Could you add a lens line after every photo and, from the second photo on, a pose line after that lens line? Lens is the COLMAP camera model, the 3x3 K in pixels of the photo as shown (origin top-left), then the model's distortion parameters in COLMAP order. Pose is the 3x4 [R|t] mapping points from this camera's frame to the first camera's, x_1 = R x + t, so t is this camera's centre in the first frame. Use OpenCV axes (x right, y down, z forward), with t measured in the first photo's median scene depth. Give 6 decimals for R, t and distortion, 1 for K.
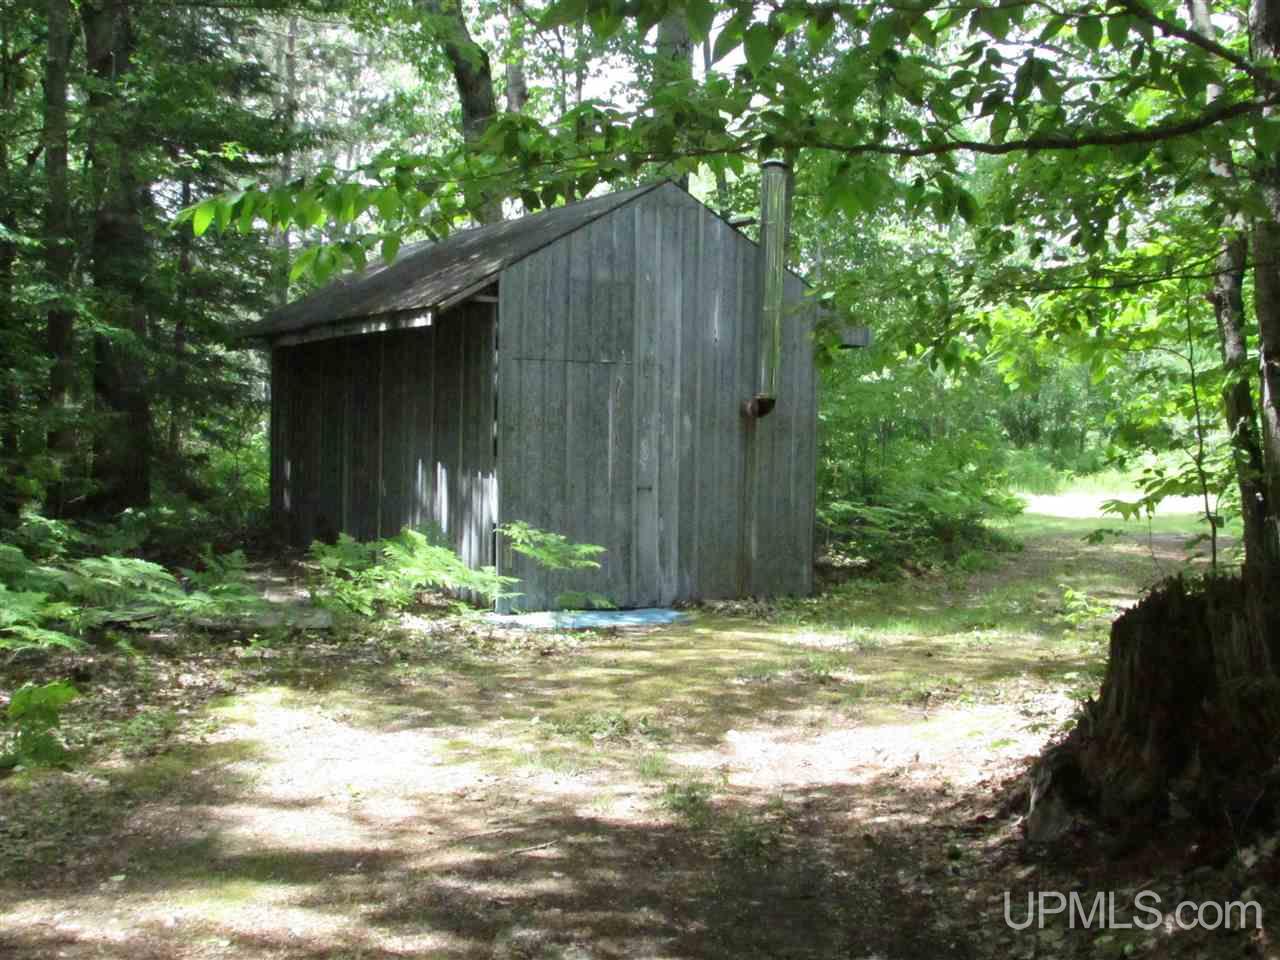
lens RADIAL K [[1683.8, 0, 640.0], [0, 1683.8, 480.0], [0, 0, 1]] dist [-0.034415, -0.012164]
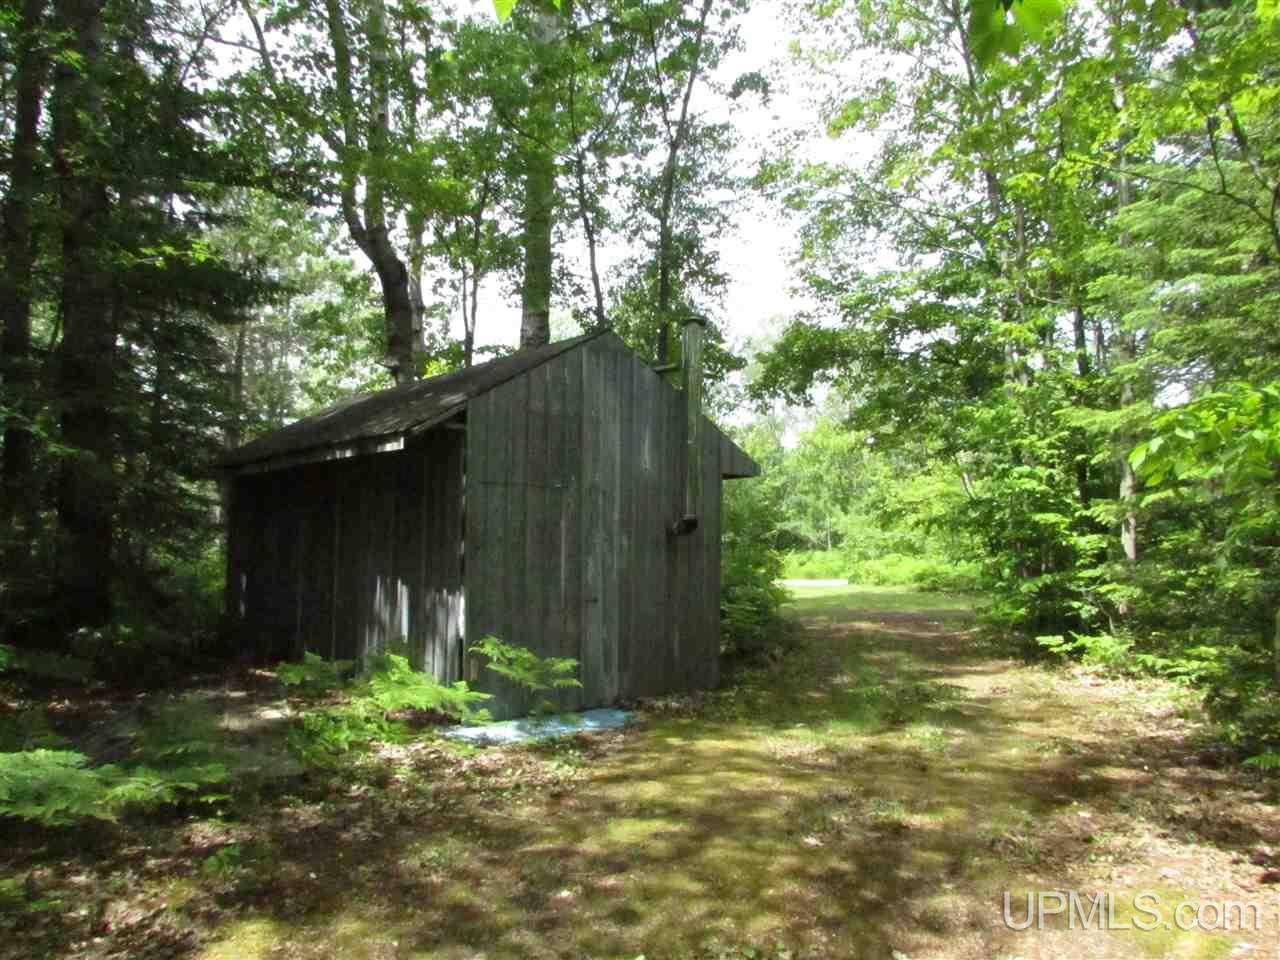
lens RADIAL K [[926.2, 0, 640.0], [0, 926.2, 480.0], [0, 0, 1]] dist [-0.010261, -0.000659]
pose [[0.977415, 0.006029, 0.211242, -0.097160], [0.013860, 0.995612, -0.092549, -0.017330], [-0.210873, 0.093386, 0.973042, 0.394581]]
